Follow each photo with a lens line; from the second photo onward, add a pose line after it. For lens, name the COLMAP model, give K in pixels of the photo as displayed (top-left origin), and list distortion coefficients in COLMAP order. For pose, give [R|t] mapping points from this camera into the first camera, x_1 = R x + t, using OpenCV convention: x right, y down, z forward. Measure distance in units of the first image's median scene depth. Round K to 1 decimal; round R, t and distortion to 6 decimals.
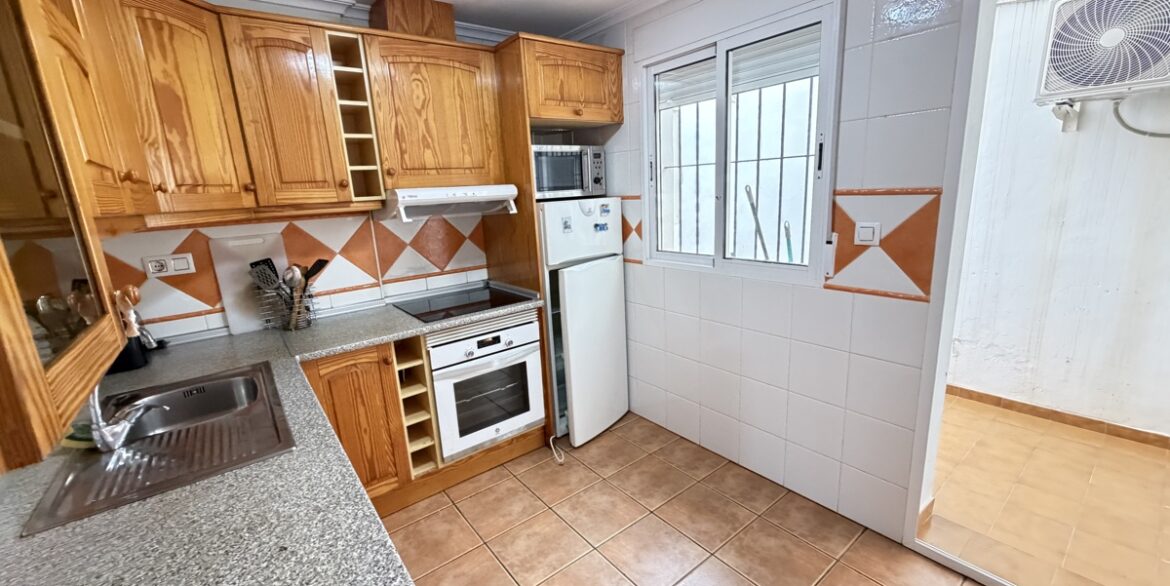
lens RADIAL K [[465.2, 0, 581.1], [0, 465.2, 293.6], [0, 0, 1]] dist [0.002303, -0.000782]
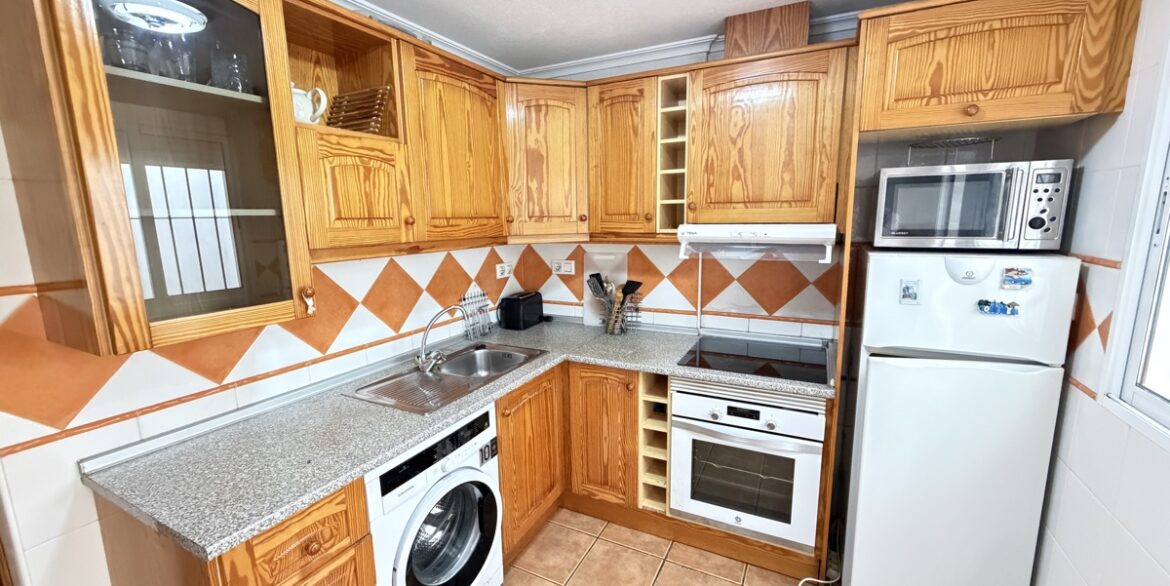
lens RADIAL K [[465.2, 0, 579.1], [0, 465.2, 295.7], [0, 0, 1]] dist [0.002303, -0.000782]
pose [[0.423442, 0.200832, -0.883382, 0.374588], [-0.208849, 0.970492, 0.120526, -0.139239], [0.881521, 0.133458, 0.452890, 0.353400]]
